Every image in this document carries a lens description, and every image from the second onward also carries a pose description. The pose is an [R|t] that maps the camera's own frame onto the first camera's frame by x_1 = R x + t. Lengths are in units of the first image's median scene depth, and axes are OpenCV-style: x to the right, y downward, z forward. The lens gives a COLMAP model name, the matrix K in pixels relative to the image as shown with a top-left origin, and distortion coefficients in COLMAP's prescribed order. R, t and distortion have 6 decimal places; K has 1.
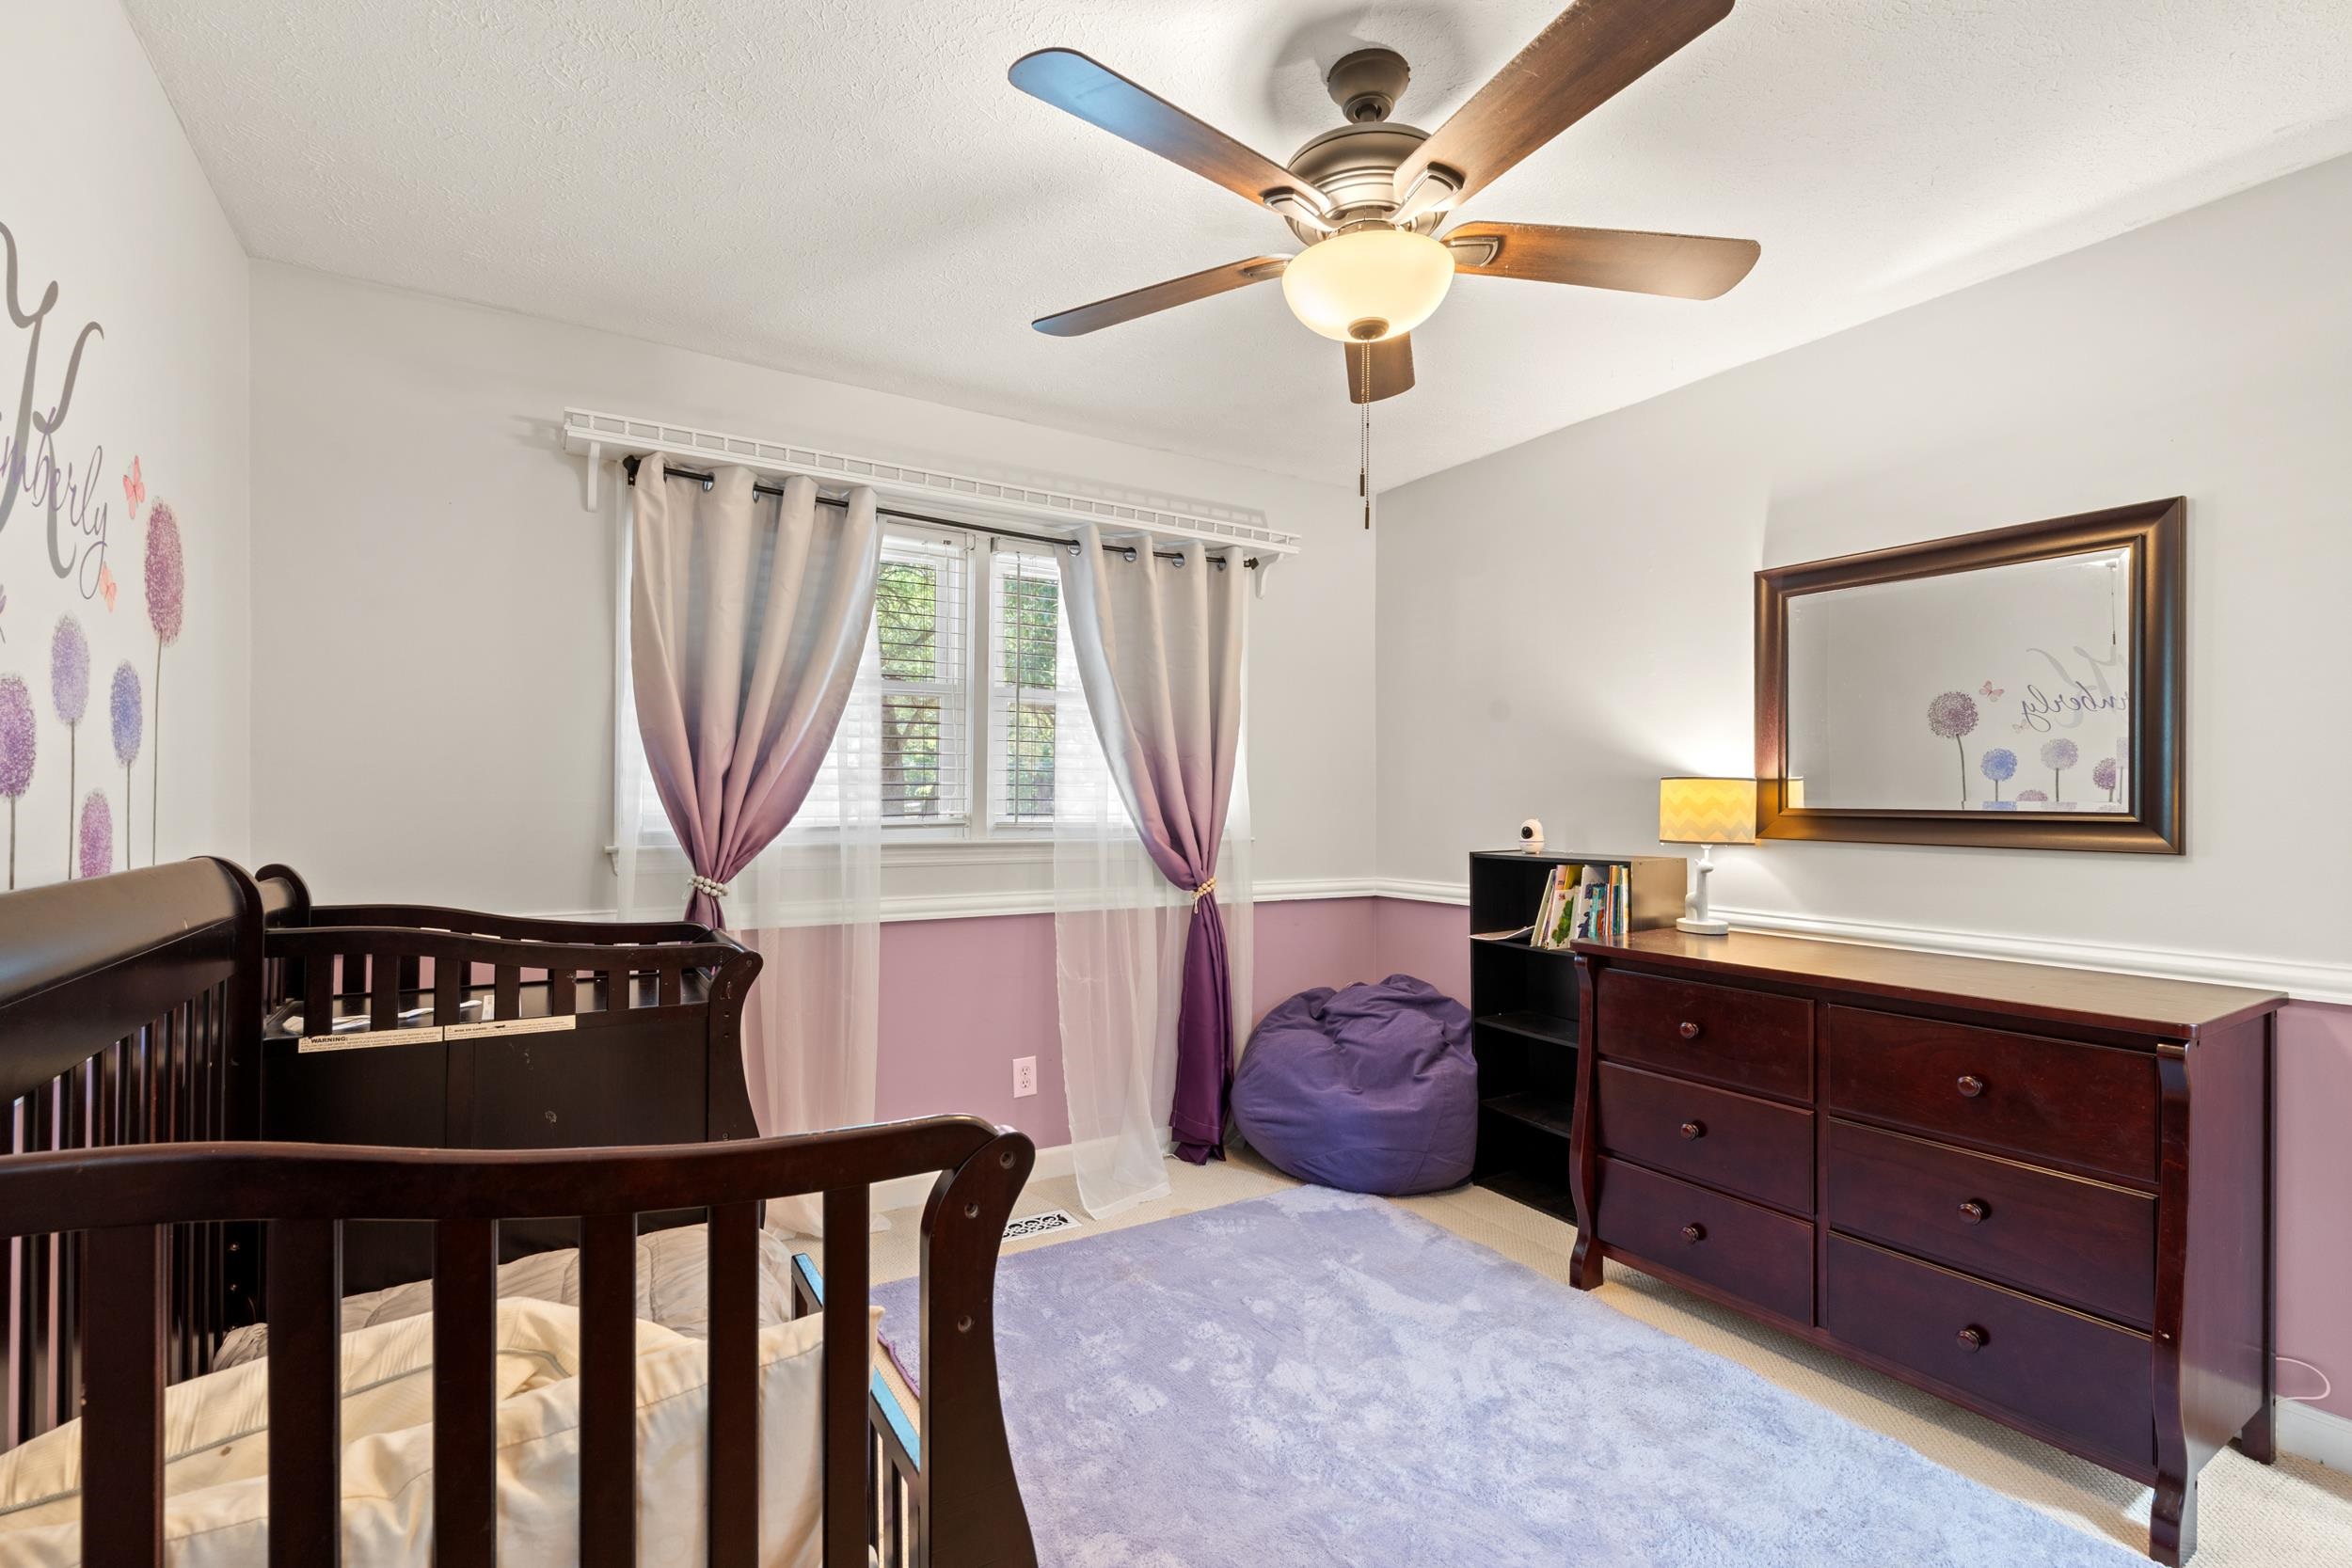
lens RADIAL K [[1039.6, 0, 1202.4], [0, 1039.6, 820.7], [0, 0, 1]] dist [0.000242, -0.010712]
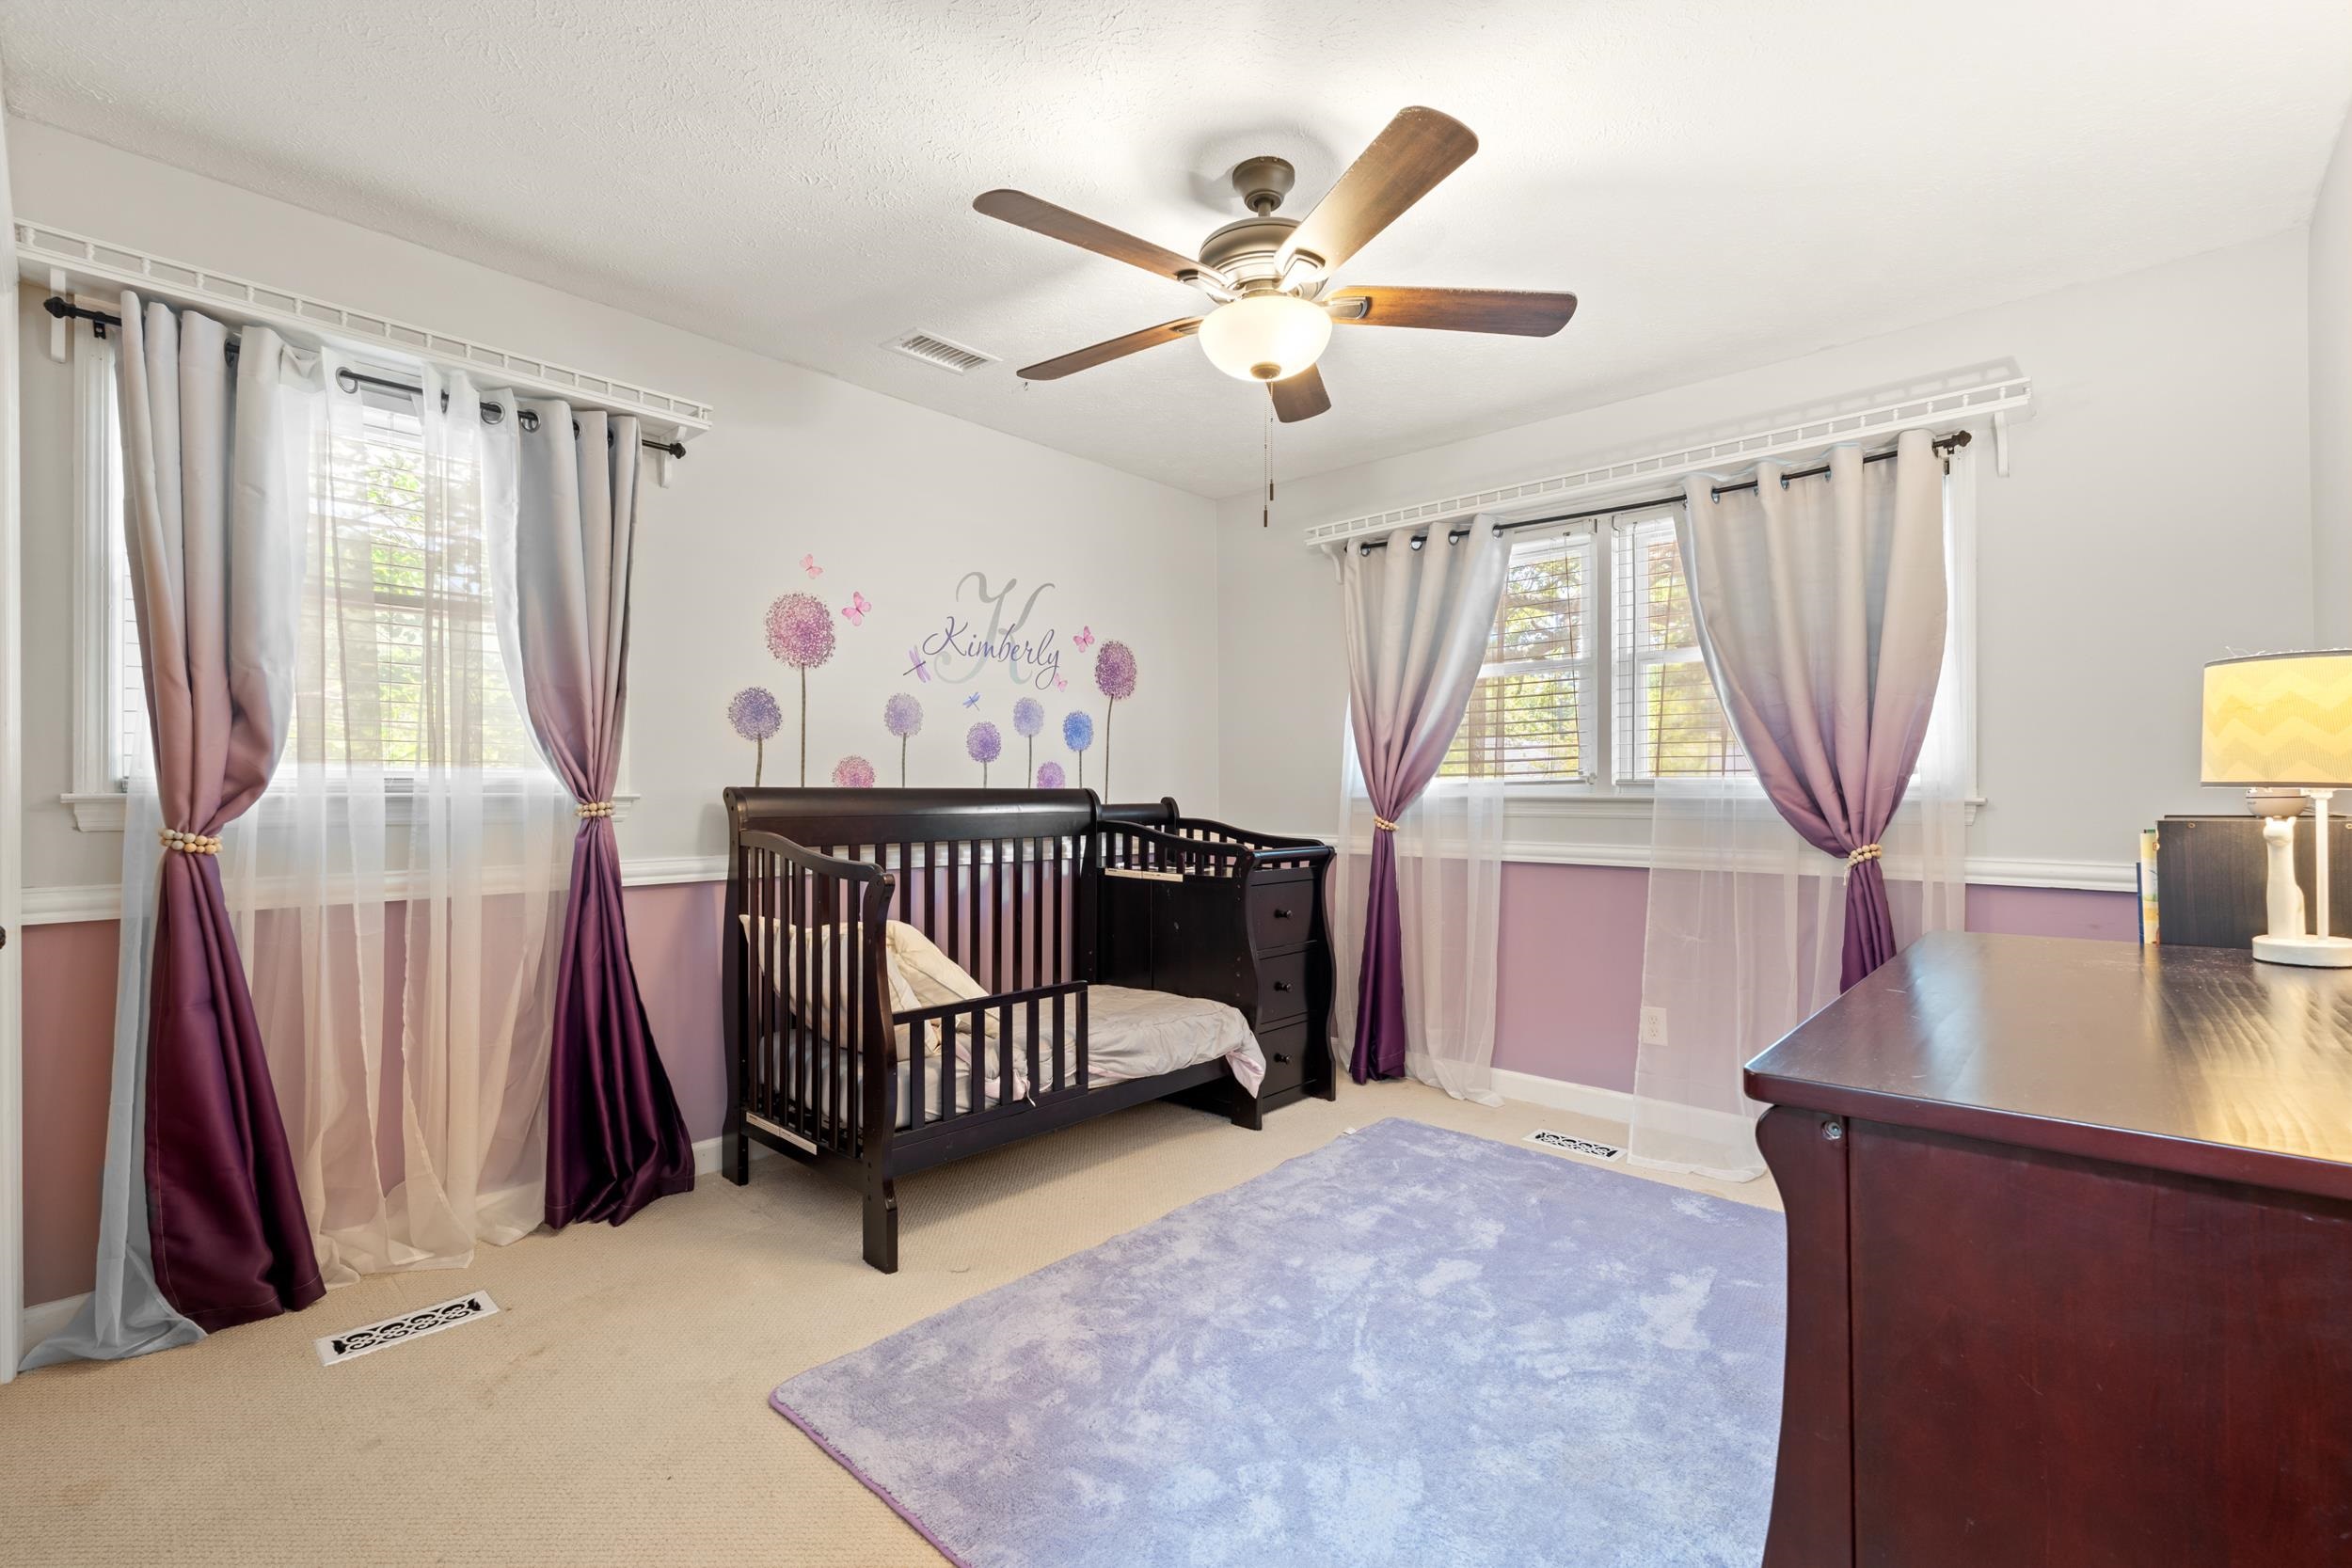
lens RADIAL K [[1028.7, 0, 1181.6], [0, 1028.7, 805.2], [0, 0, 1]] dist [-0.013976, 0.000052]
pose [[0.263246, 0.010485, -0.964672, 0.793417], [-0.012371, 0.999895, 0.007492, 0.029140], [0.964649, 0.009961, 0.263348, 0.322554]]
